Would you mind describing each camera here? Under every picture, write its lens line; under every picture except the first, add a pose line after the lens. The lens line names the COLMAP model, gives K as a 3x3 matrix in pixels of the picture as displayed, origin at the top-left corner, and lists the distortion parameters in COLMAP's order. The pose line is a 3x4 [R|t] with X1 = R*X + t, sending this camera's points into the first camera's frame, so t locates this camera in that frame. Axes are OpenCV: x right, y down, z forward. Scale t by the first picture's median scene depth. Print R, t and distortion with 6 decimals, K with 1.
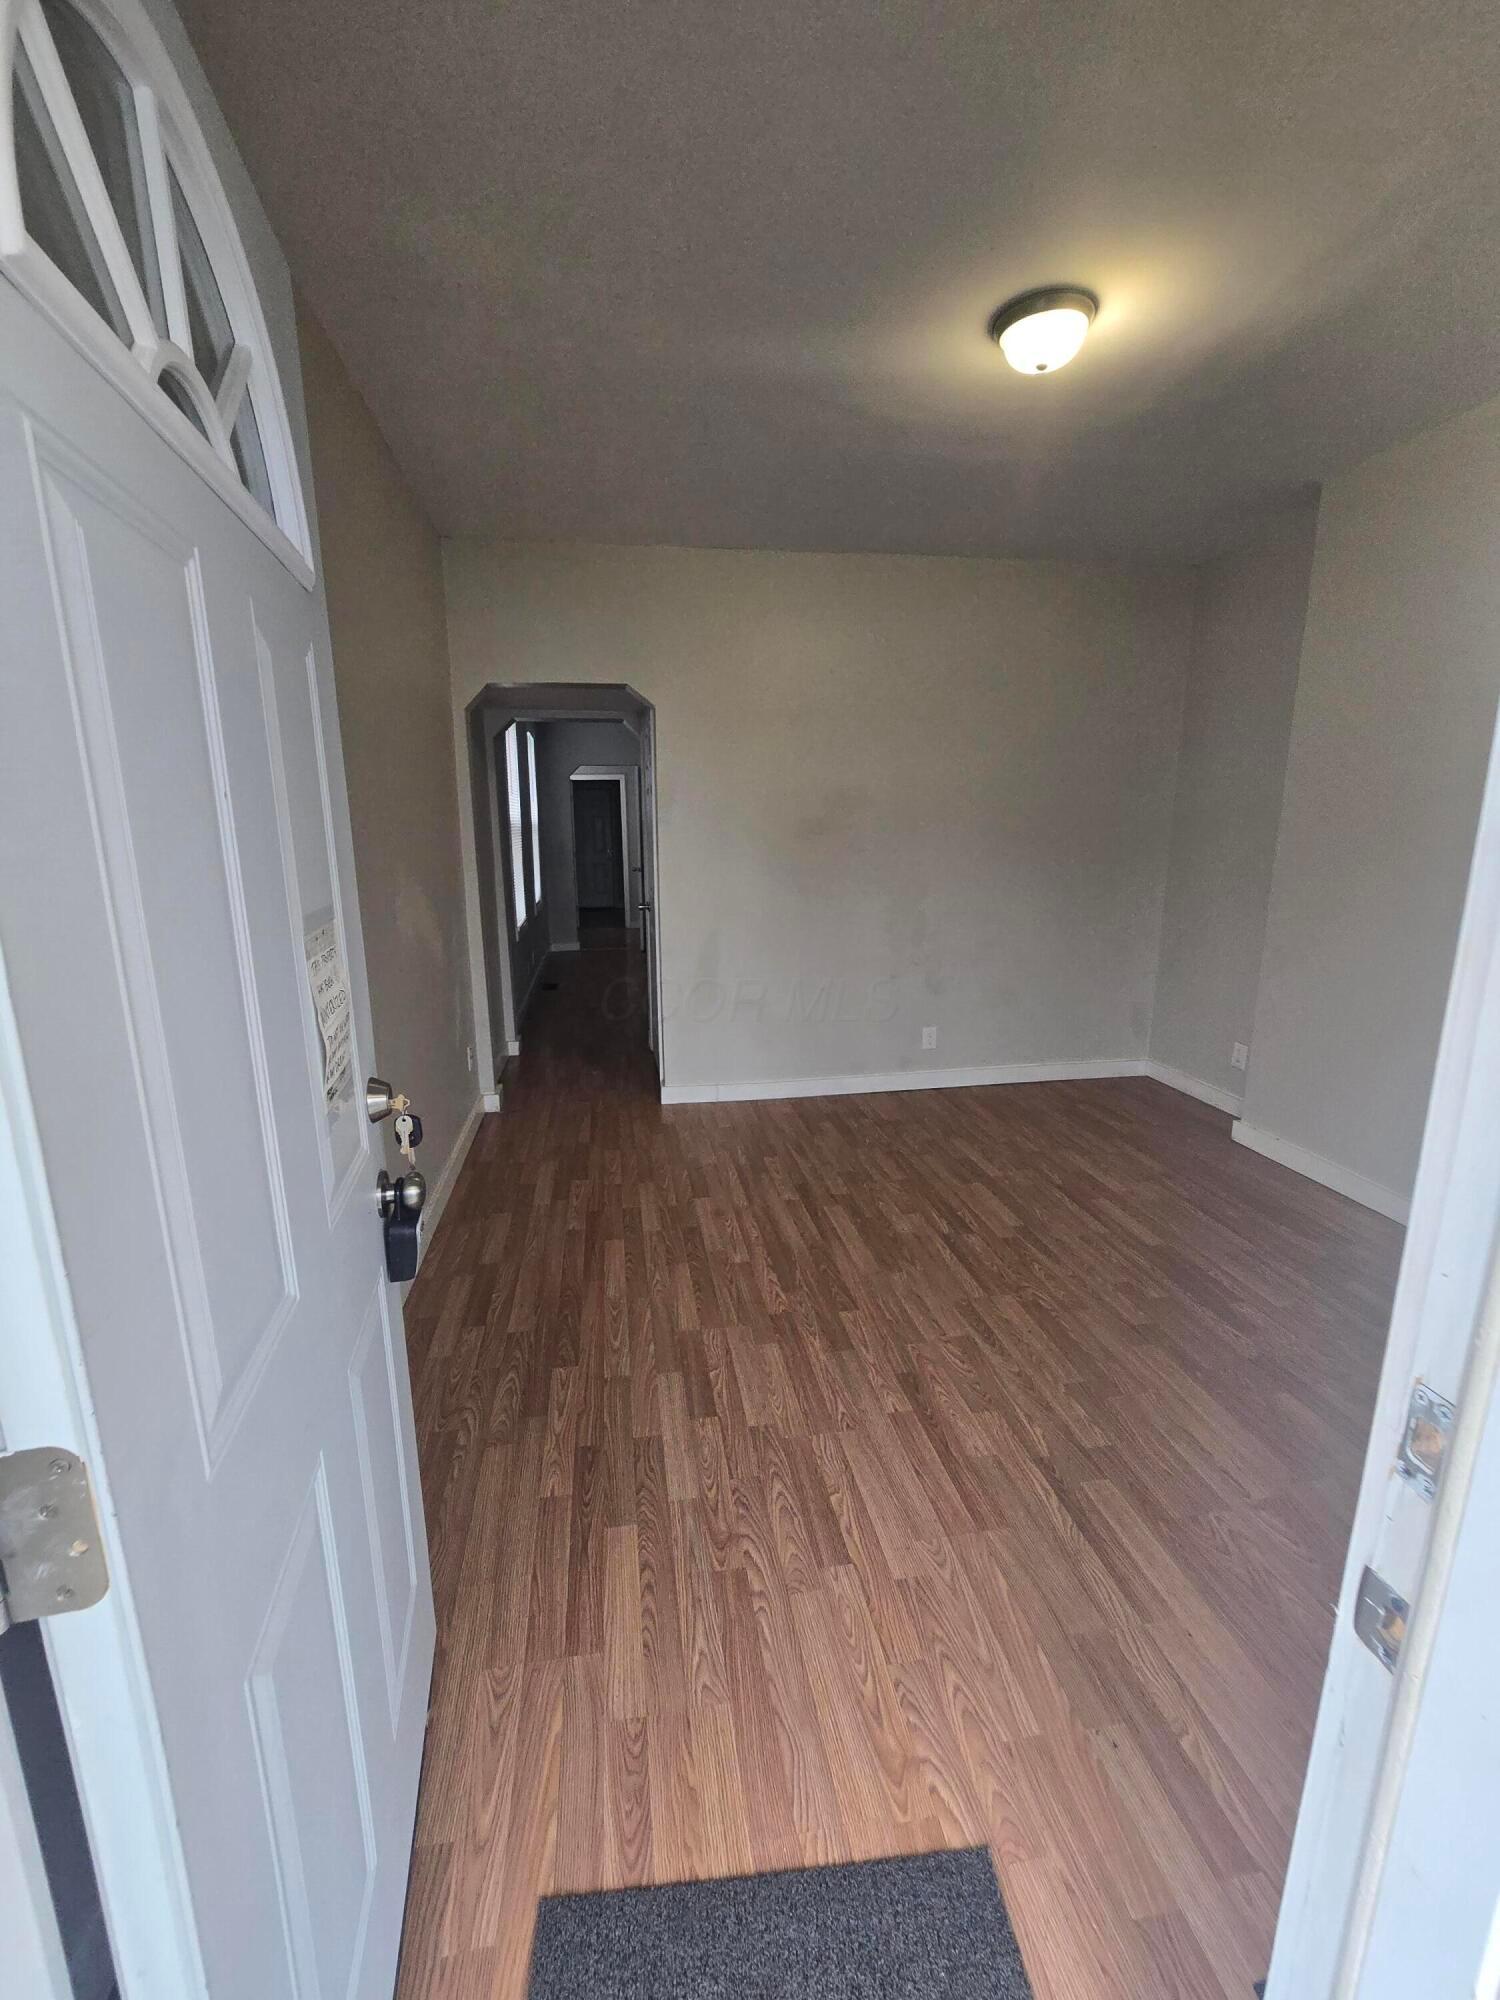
lens RADIAL K [[824.1, 0, 734.3], [0, 824.1, 1002.3], [0, 0, 1]] dist [0.000642, 0.001740]
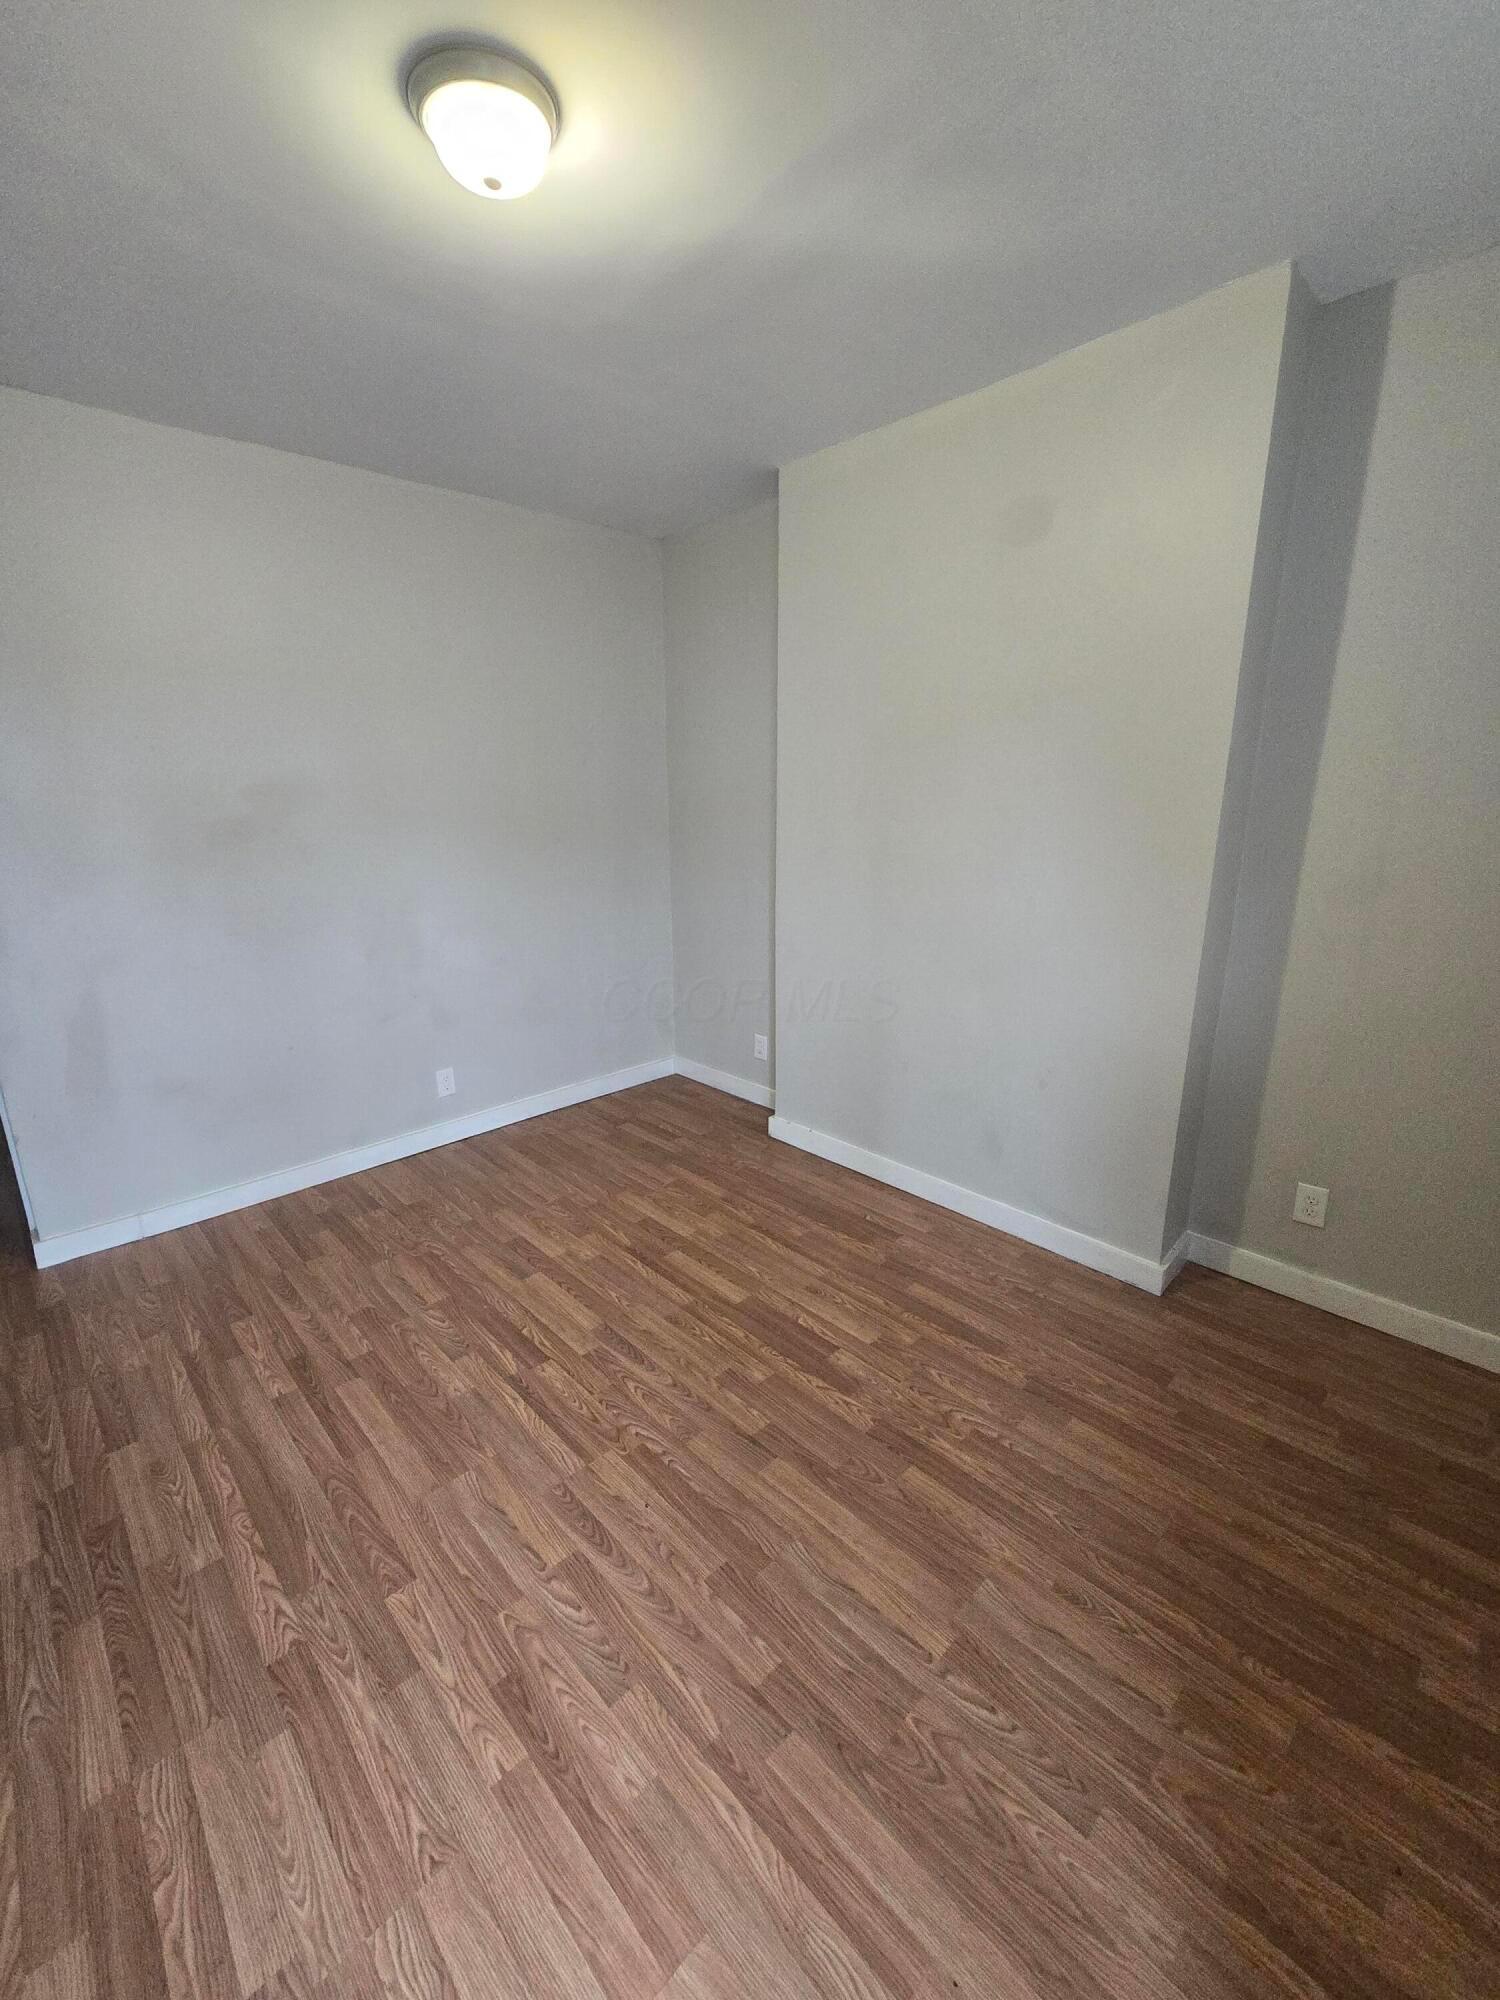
lens RADIAL K [[824.1, 0, 730.1], [0, 824.1, 995.8], [0, 0, 1]] dist [0.000642, 0.001740]
pose [[0.824519, -0.141283, 0.547912, 0.050341], [0.122387, 0.989933, 0.071088, -0.099316], [-0.552439, 0.008444, 0.833510, 0.241319]]
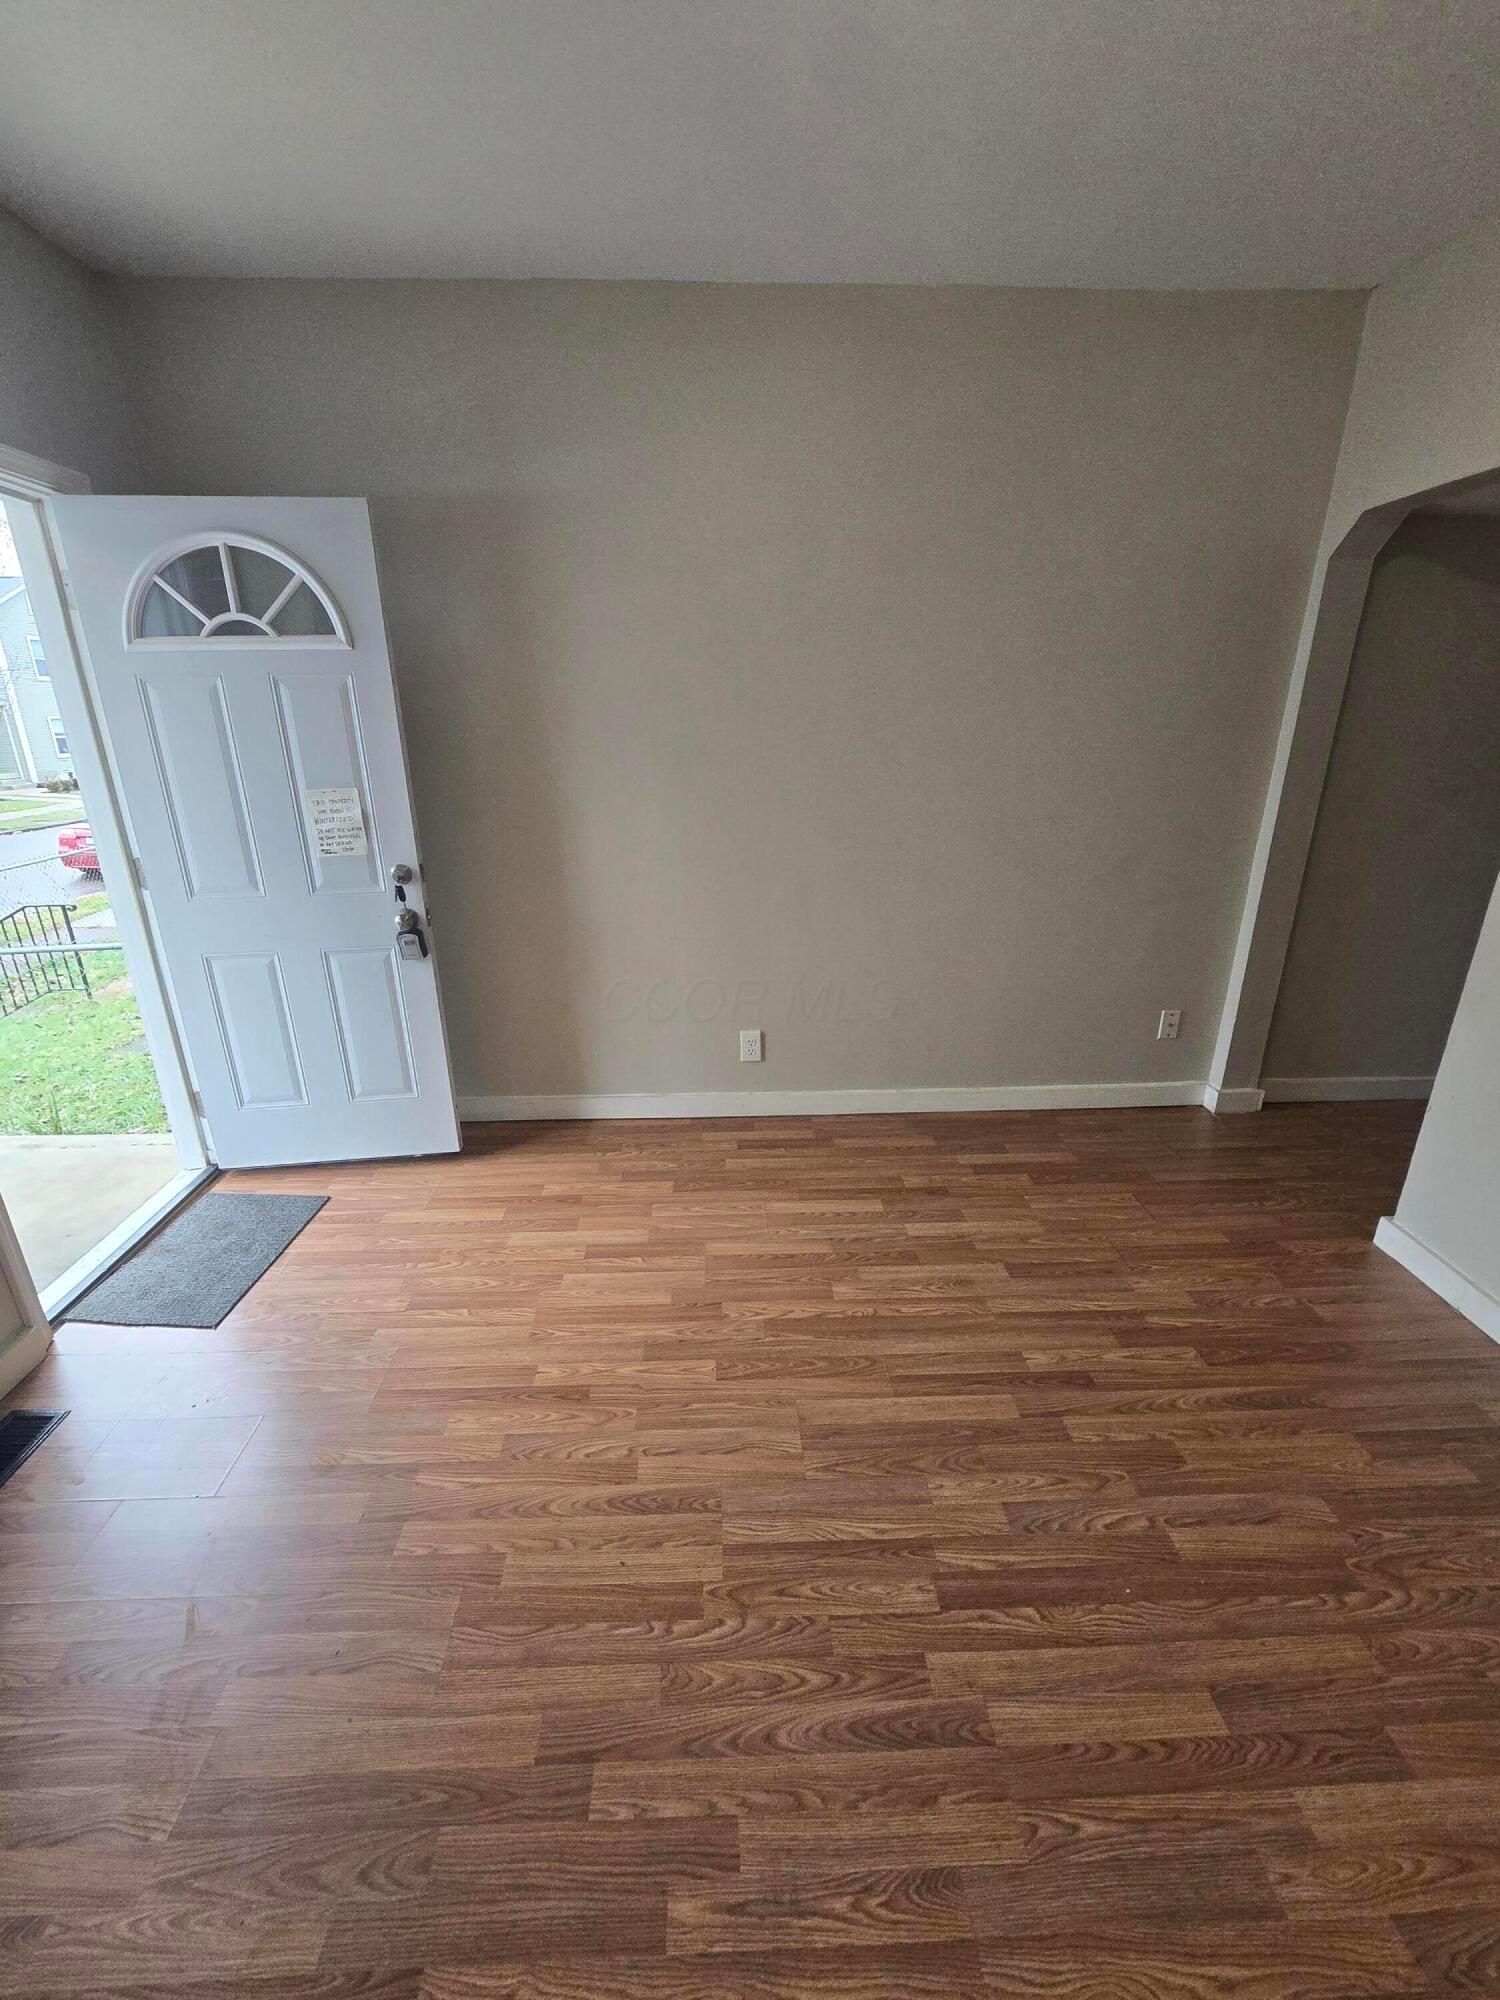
lens RADIAL K [[824.1, 0, 714.0], [0, 824.1, 989.8], [0, 0, 1]] dist [0.000642, 0.001740]
pose [[-0.131500, 0.324430, -0.936725, 0.654761], [-0.195632, 0.917854, 0.345357, -0.210231], [0.971821, 0.228668, -0.057229, 0.804845]]
